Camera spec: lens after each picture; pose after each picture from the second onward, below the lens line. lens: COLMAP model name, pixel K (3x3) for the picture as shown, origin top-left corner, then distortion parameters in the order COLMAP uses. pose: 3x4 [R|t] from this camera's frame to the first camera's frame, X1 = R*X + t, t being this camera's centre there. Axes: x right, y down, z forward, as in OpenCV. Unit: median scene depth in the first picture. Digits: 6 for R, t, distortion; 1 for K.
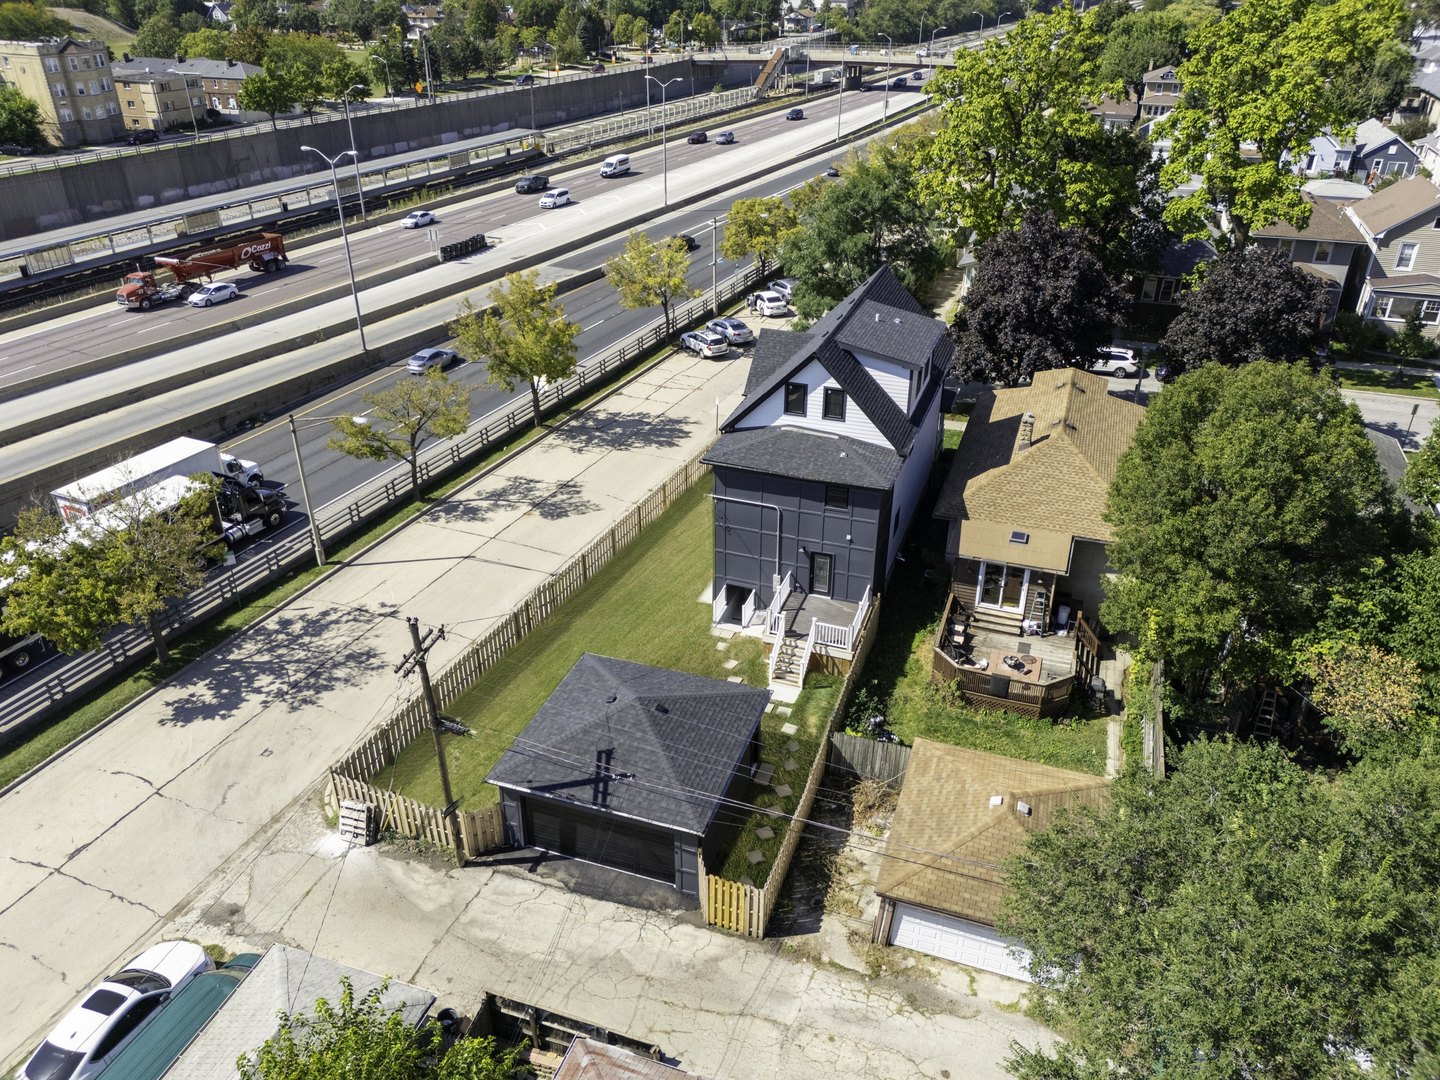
lens RADIAL K [[1054.1, 0, 724.8], [0, 1054.1, 545.8], [0, 0, 1]] dist [0.063272, -0.054600]
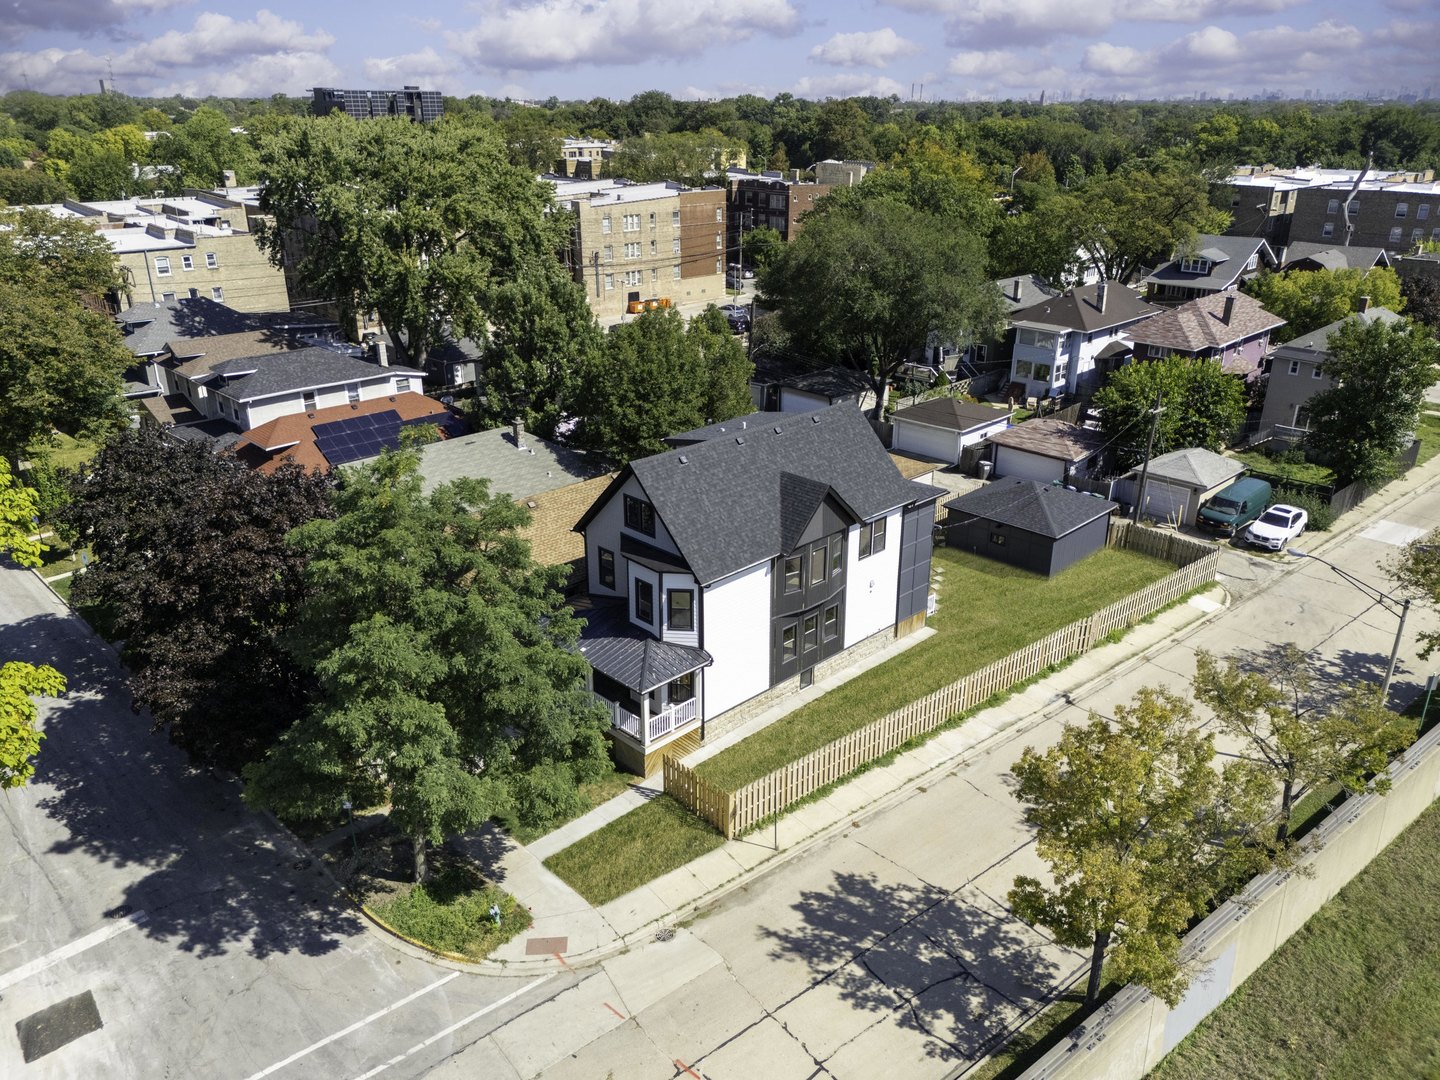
lens RADIAL K [[1054.1, 0, 715.4], [0, 1054.1, 545.2], [0, 0, 1]] dist [0.063272, -0.054600]
pose [[-0.893329, -0.186091, 0.409064, -0.264128], [0.211070, 0.629860, 0.747479, -0.918144], [-0.396752, 0.754086, -0.523394, 1.665425]]
